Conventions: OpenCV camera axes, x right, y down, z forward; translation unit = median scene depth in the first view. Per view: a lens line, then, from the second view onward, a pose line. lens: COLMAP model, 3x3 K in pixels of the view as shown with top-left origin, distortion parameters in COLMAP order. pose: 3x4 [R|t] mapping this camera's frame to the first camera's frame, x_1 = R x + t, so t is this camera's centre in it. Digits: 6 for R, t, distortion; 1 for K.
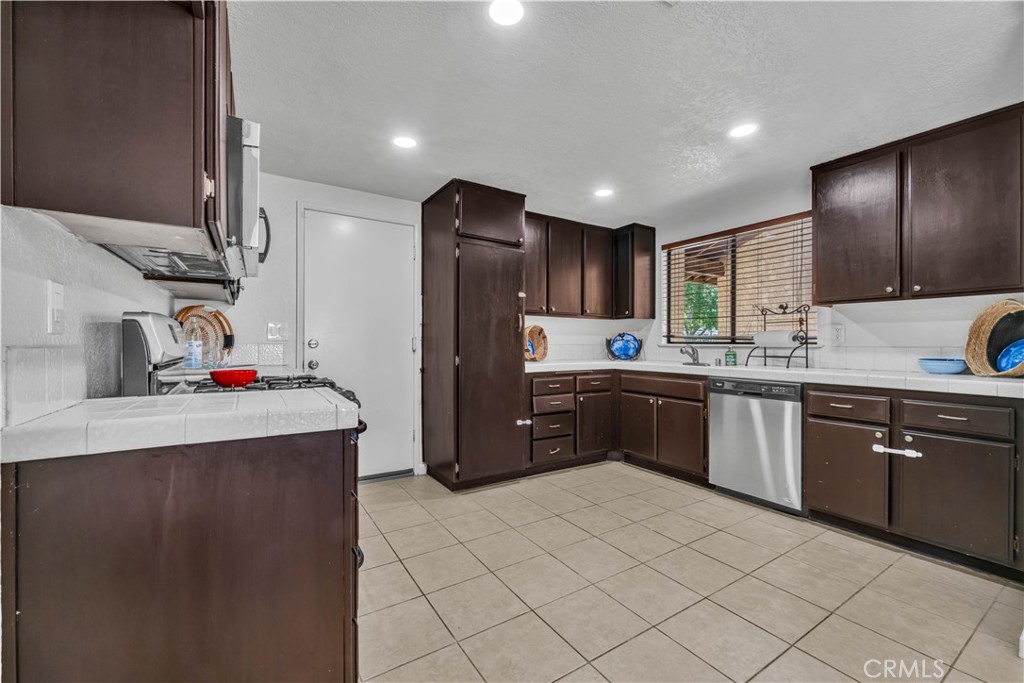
lens RADIAL K [[409.8, 0, 512.0], [0, 409.8, 341.5], [0, 0, 1]] dist [-0.001196, -0.000113]
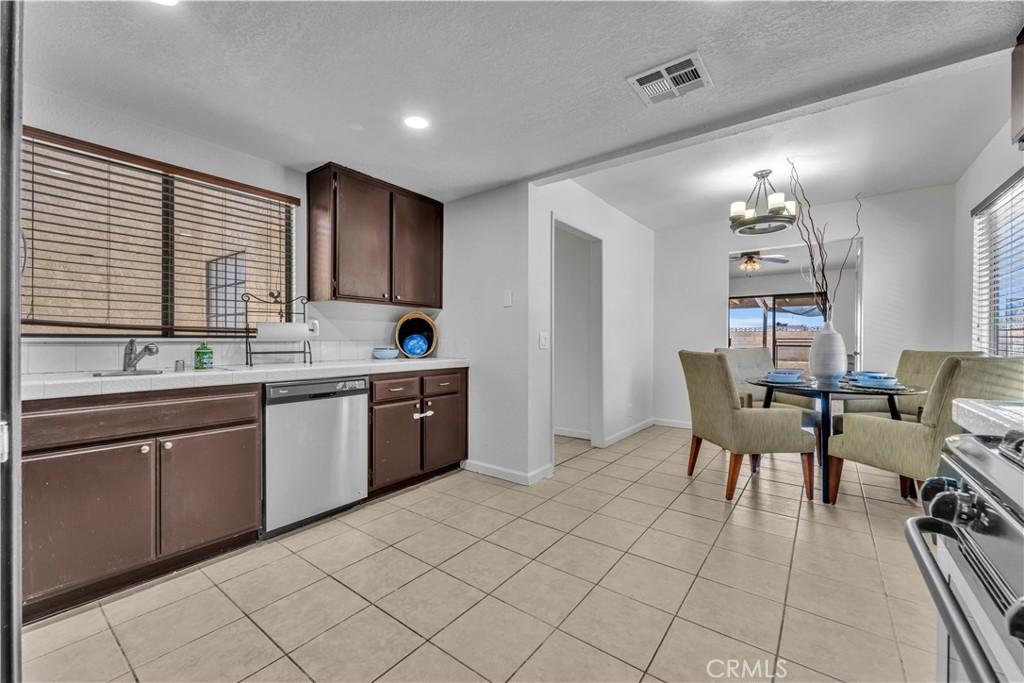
lens RADIAL K [[409.8, 0, 512.0], [0, 409.8, 341.5], [0, 0, 1]] dist [-0.001196, -0.000113]
pose [[-0.347788, -0.007825, 0.937540, -0.372707], [-0.006847, 0.999960, 0.005806, 0.006148], [-0.937548, -0.004400, -0.347828, 0.943342]]
